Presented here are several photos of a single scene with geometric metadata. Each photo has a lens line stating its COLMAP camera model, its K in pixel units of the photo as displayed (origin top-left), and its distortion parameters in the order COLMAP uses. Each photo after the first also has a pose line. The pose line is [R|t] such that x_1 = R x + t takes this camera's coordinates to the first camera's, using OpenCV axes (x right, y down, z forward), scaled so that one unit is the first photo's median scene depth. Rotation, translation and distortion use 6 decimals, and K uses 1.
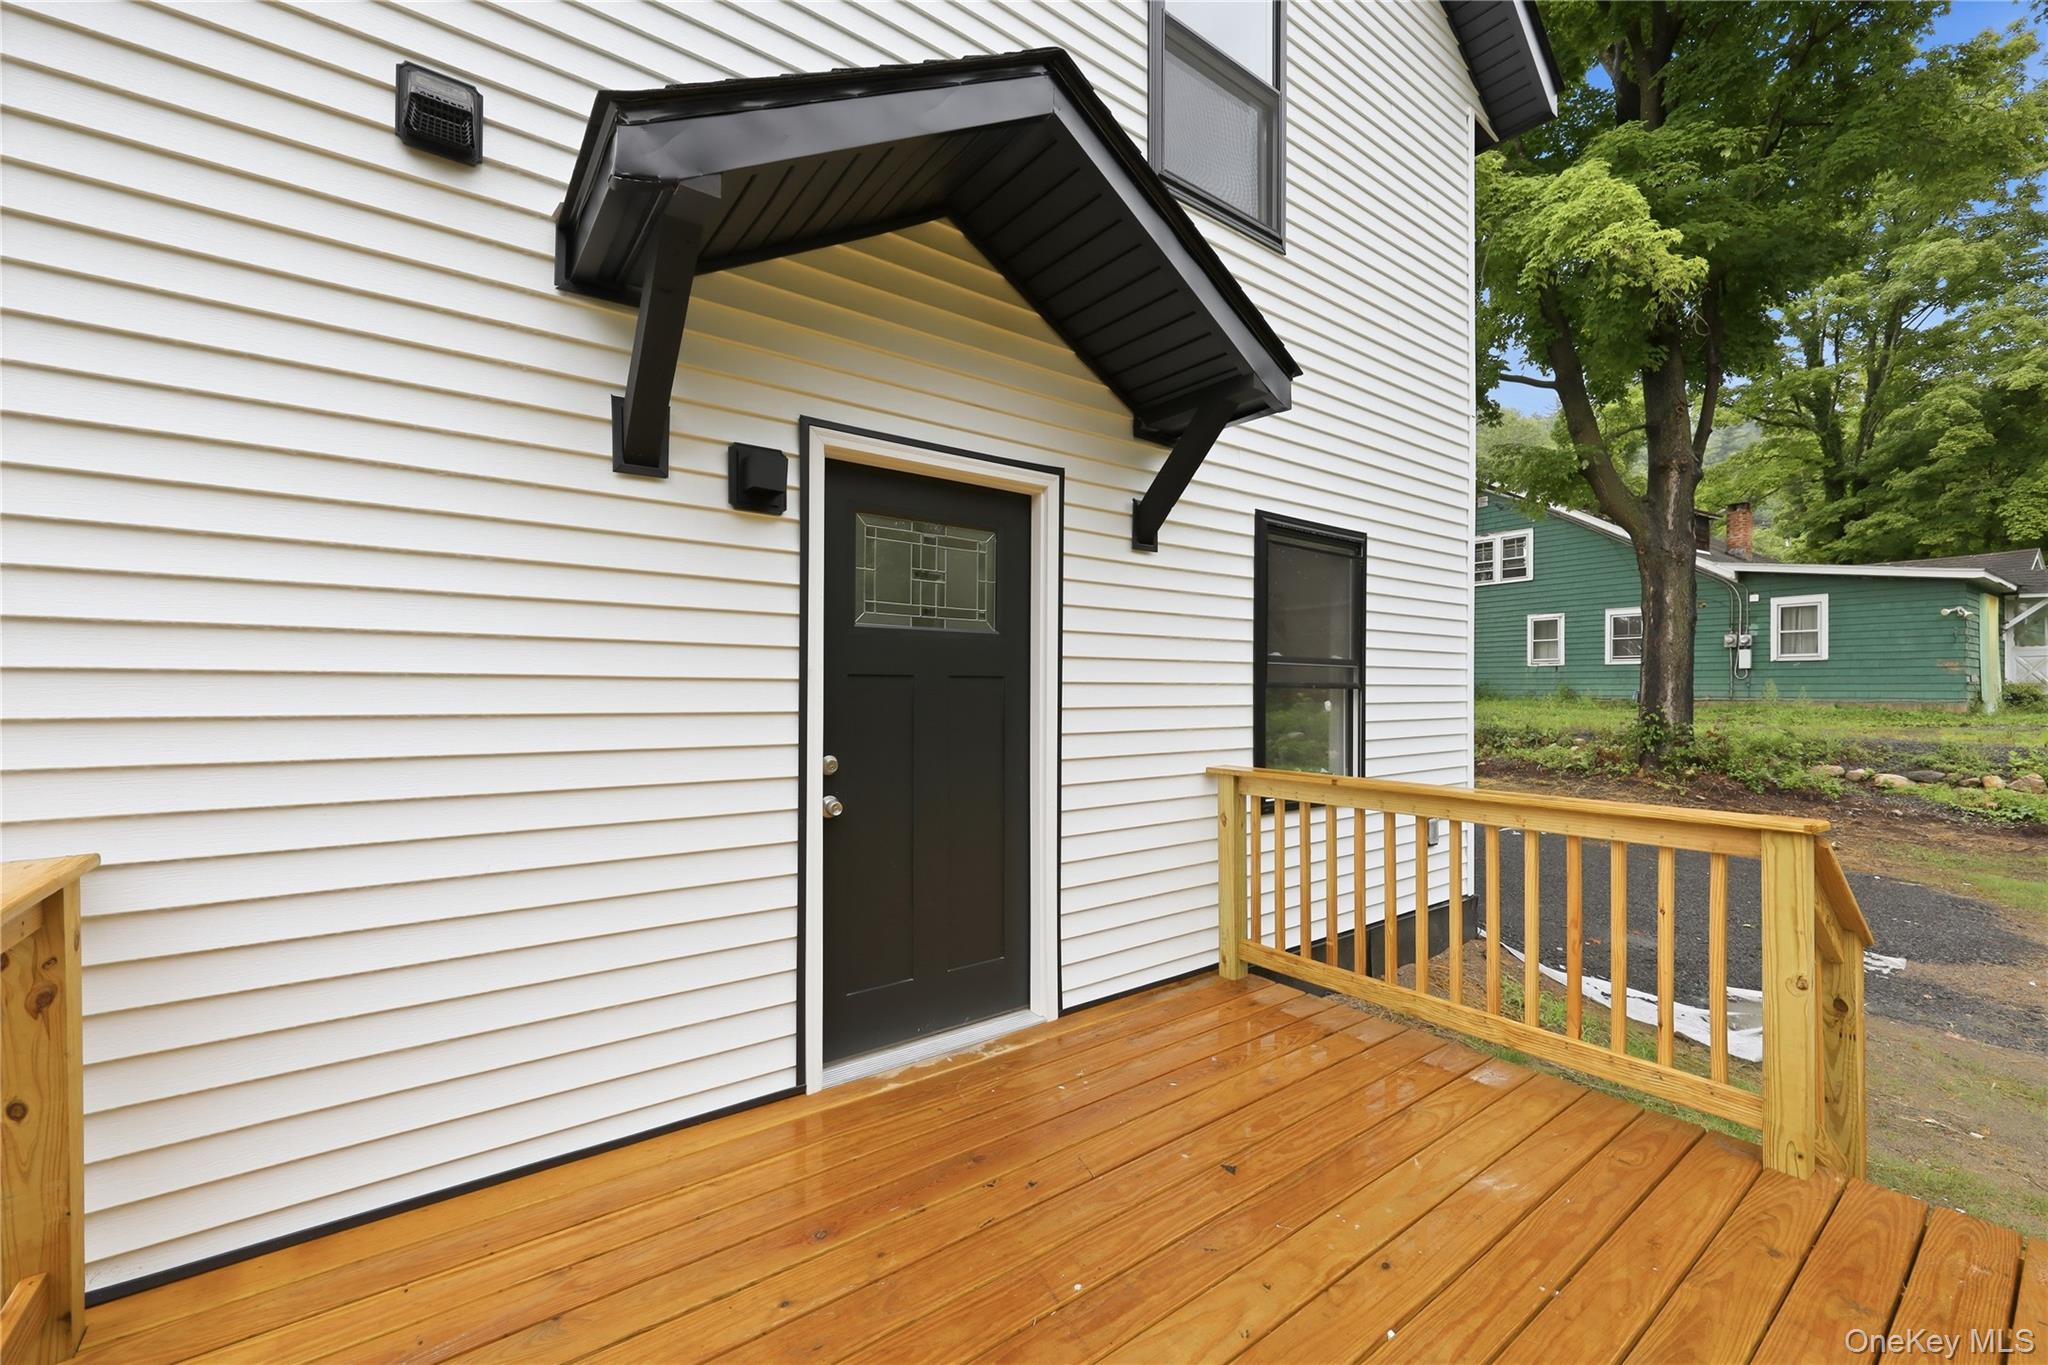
lens RADIAL K [[825.1, 0, 1014.3], [0, 825.1, 681.9], [0, 0, 1]] dist [-0.000307, 0.000526]
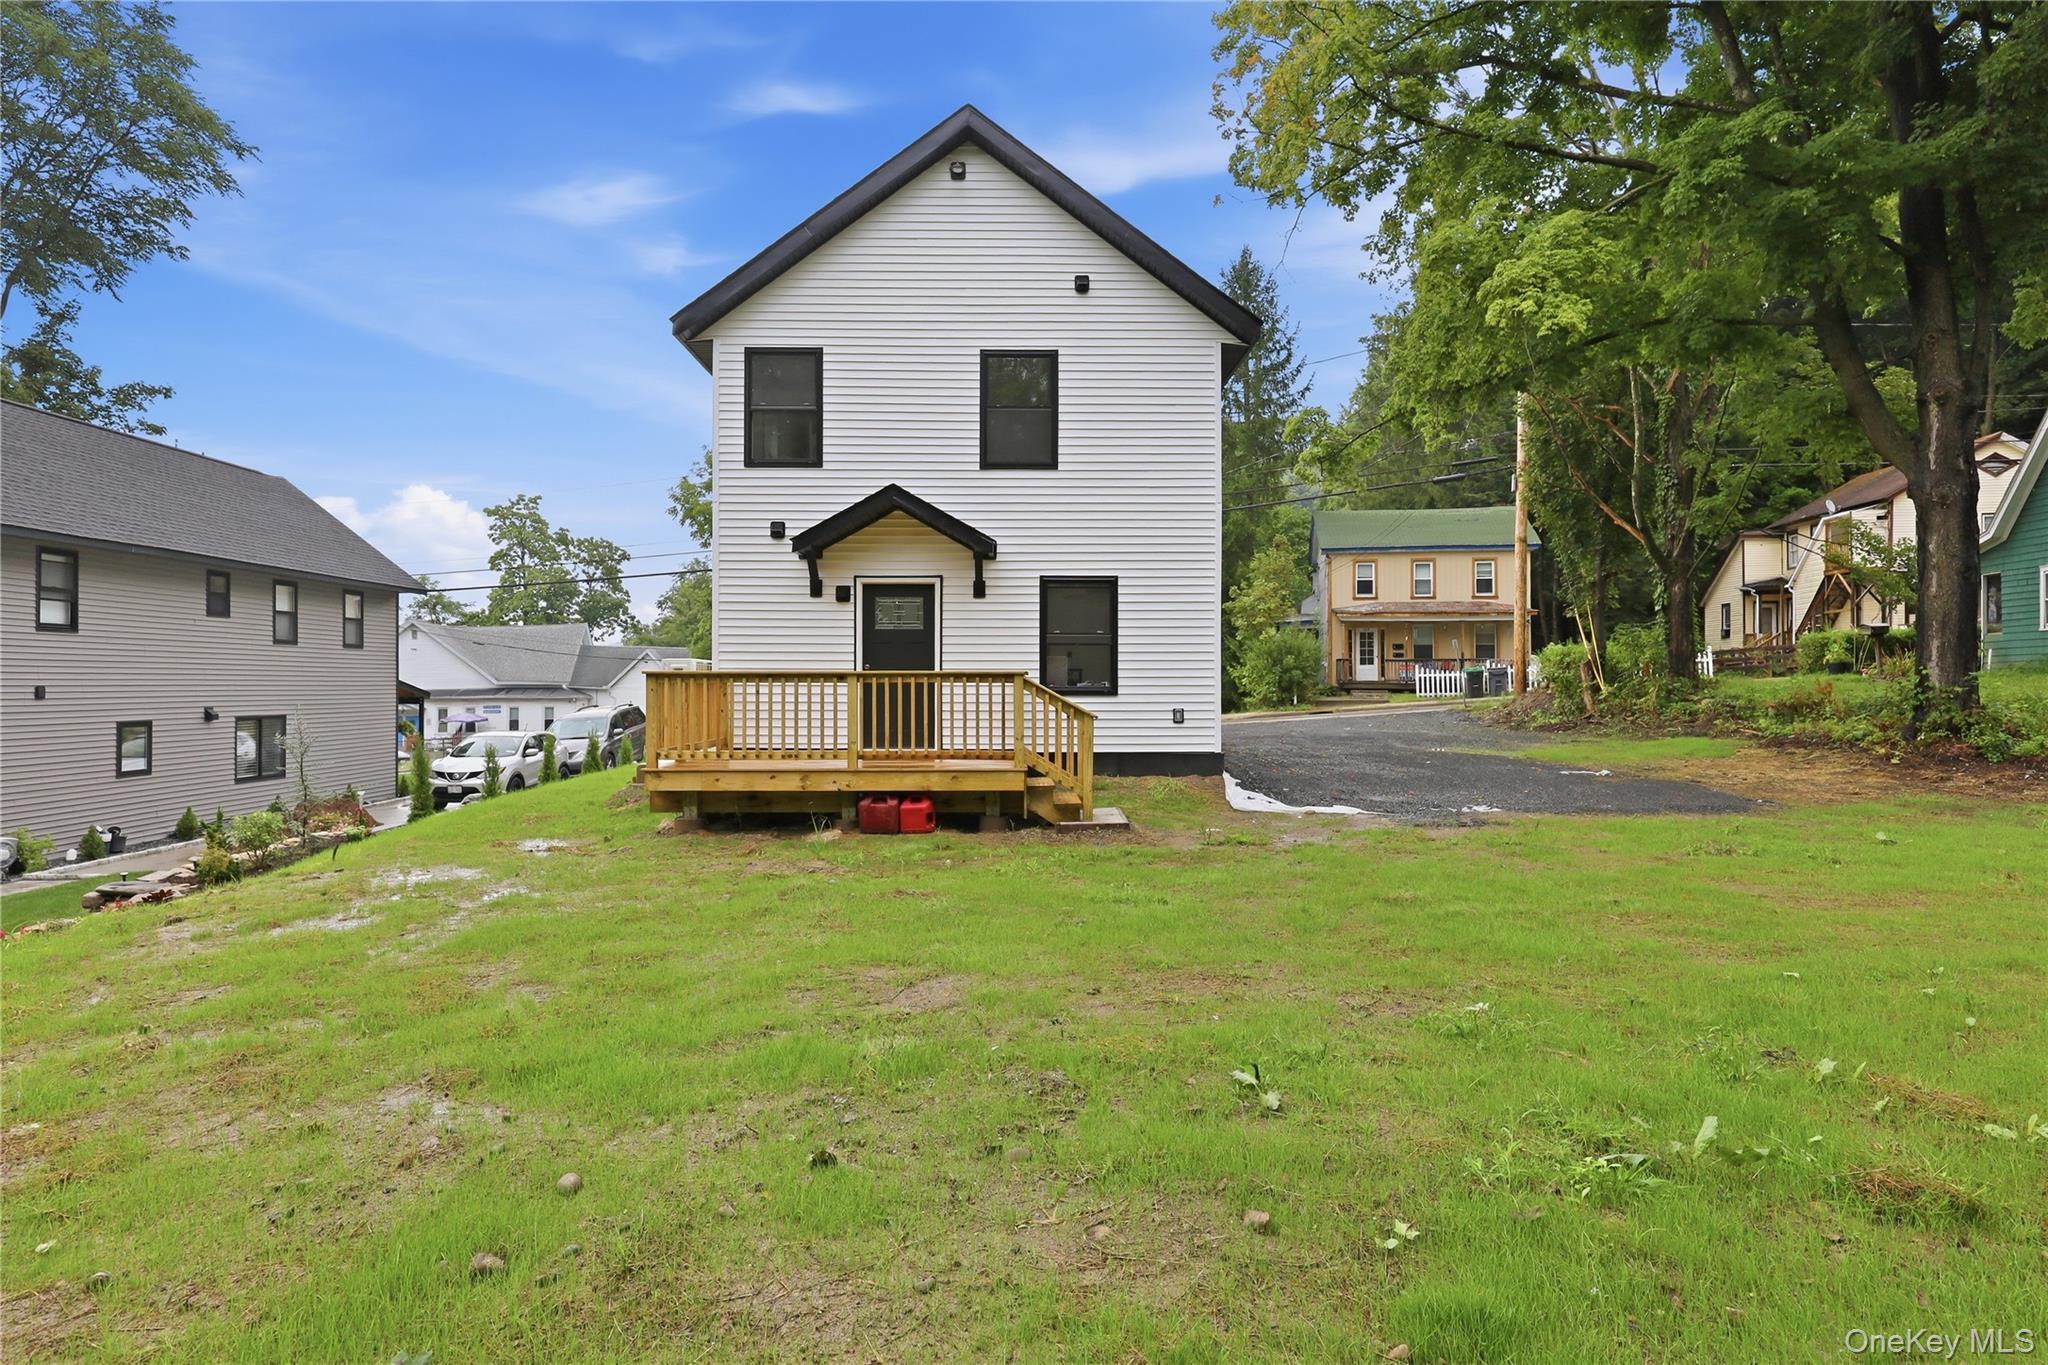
lens RADIAL K [[1170.0, 0, 1005.9], [0, 1170.0, 674.2], [0, 0, 1]] dist [0.005652, -0.001164]
pose [[0.798975, -0.008751, -0.601301, 0.836433], [0.007349, 0.999962, -0.004788, 0.039838], [0.601320, -0.000594, 0.799008, -0.686637]]
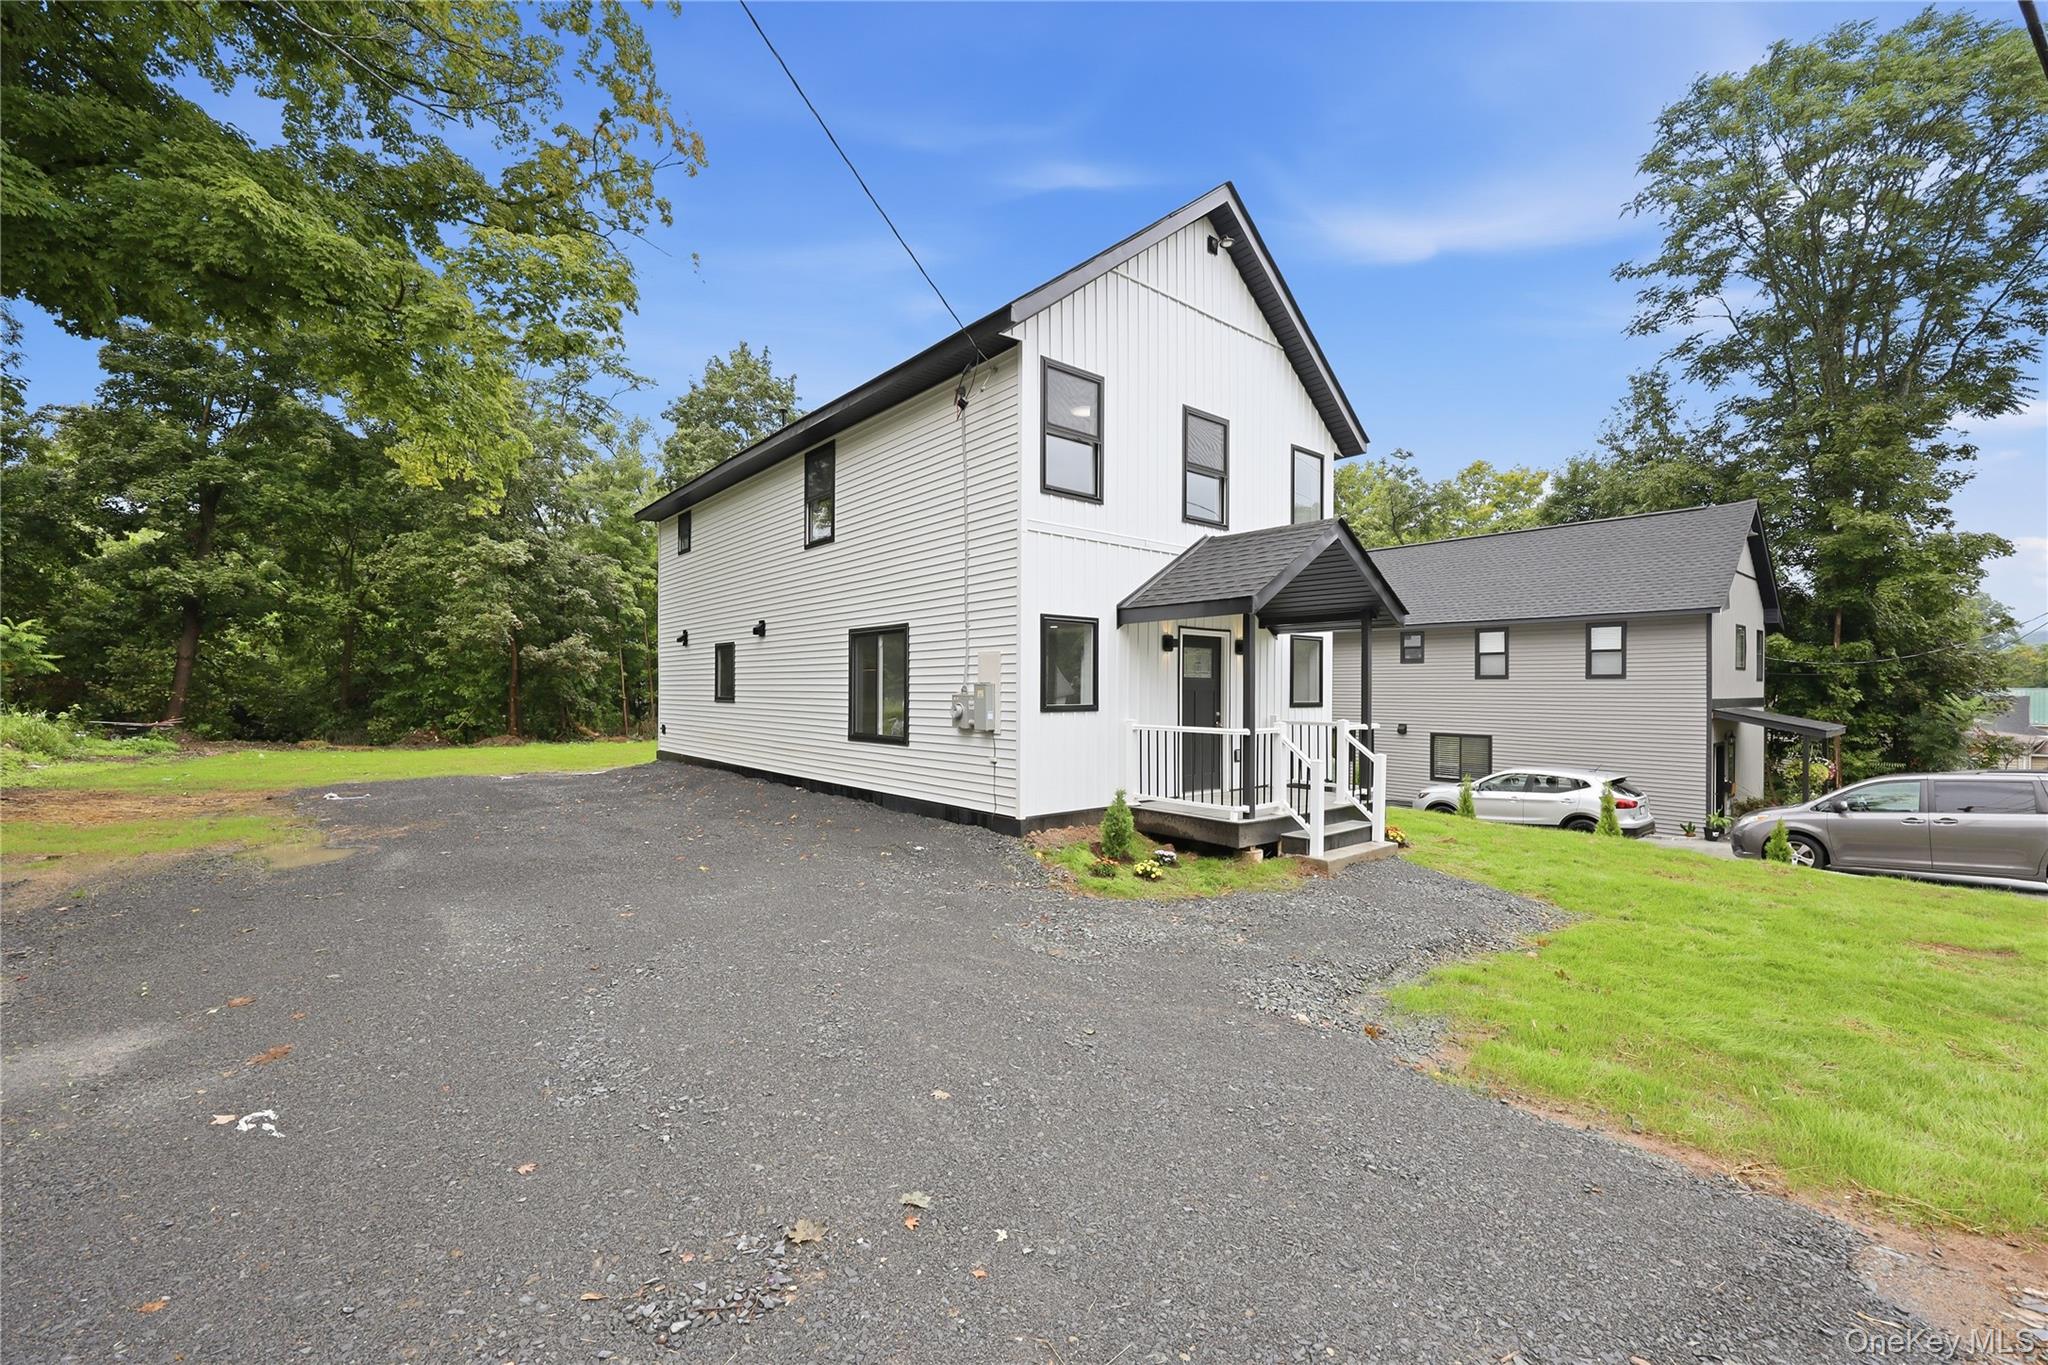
lens RADIAL K [[825.1, 0, 1034.3], [0, 825.1, 689.2], [0, 0, 1]] dist [-0.000307, 0.000526]
pose [[-0.997241, -0.007216, -0.073875, -0.326077], [-0.006662, 0.999948, -0.007734, 0.009259], [0.073927, -0.007221, -0.997238, 2.063800]]
